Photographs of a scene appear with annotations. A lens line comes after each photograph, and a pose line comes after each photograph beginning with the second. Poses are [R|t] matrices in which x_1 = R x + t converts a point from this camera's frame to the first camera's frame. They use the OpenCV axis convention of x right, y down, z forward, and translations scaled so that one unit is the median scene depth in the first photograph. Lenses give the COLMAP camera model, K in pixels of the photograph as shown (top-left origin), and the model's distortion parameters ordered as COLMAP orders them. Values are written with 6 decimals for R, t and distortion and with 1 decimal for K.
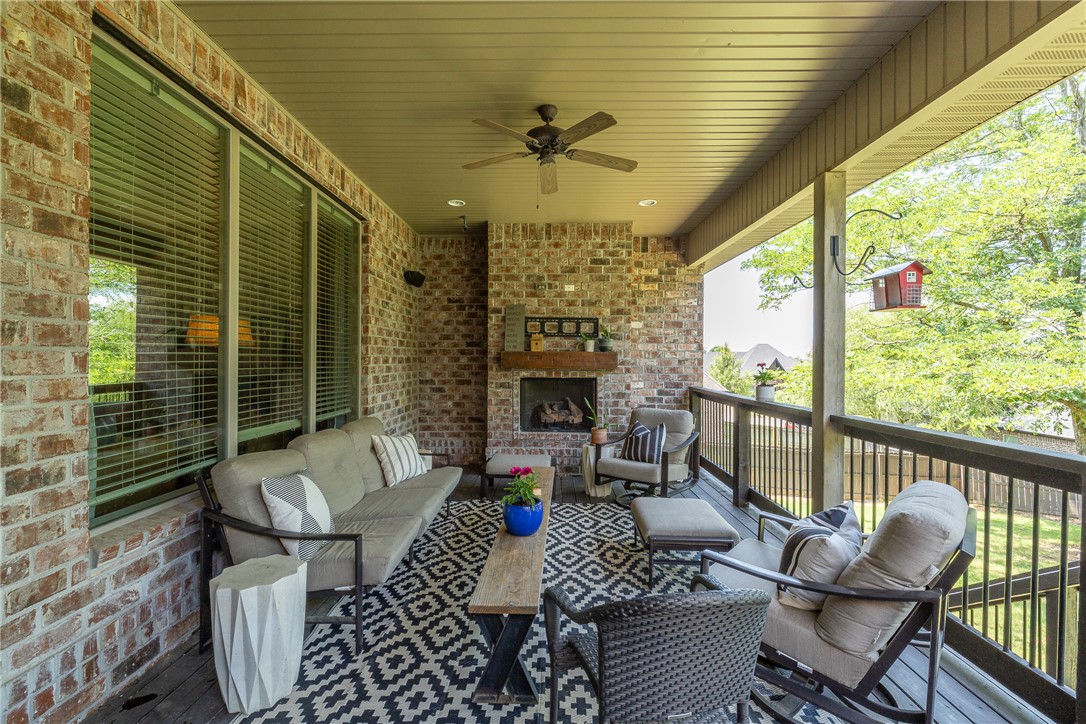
lens RADIAL K [[457.6, 0, 544.6], [0, 457.6, 360.3], [0, 0, 1]] dist [0.002694, 0.000103]
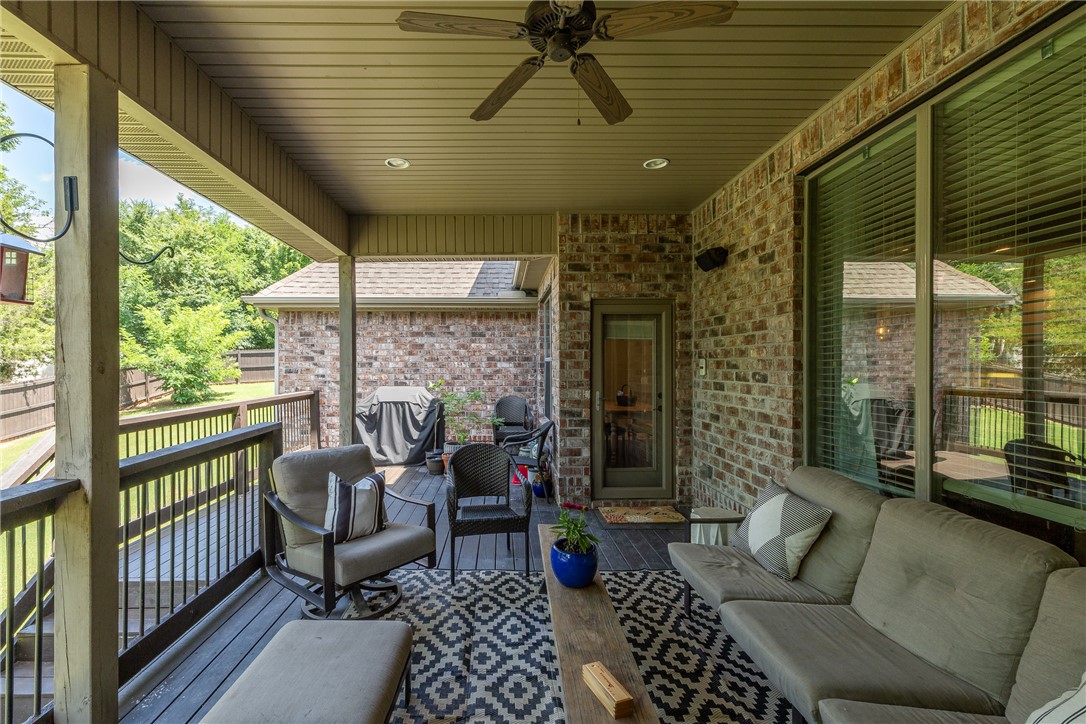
lens RADIAL K [[457.6, 0, 544.6], [0, 457.6, 360.3], [0, 0, 1]] dist [0.002694, 0.000103]
pose [[-0.995569, -0.011125, -0.093370, 0.080004], [-0.011369, 0.999933, 0.002085, -0.043120], [0.093340, 0.003138, -0.995629, 1.879194]]
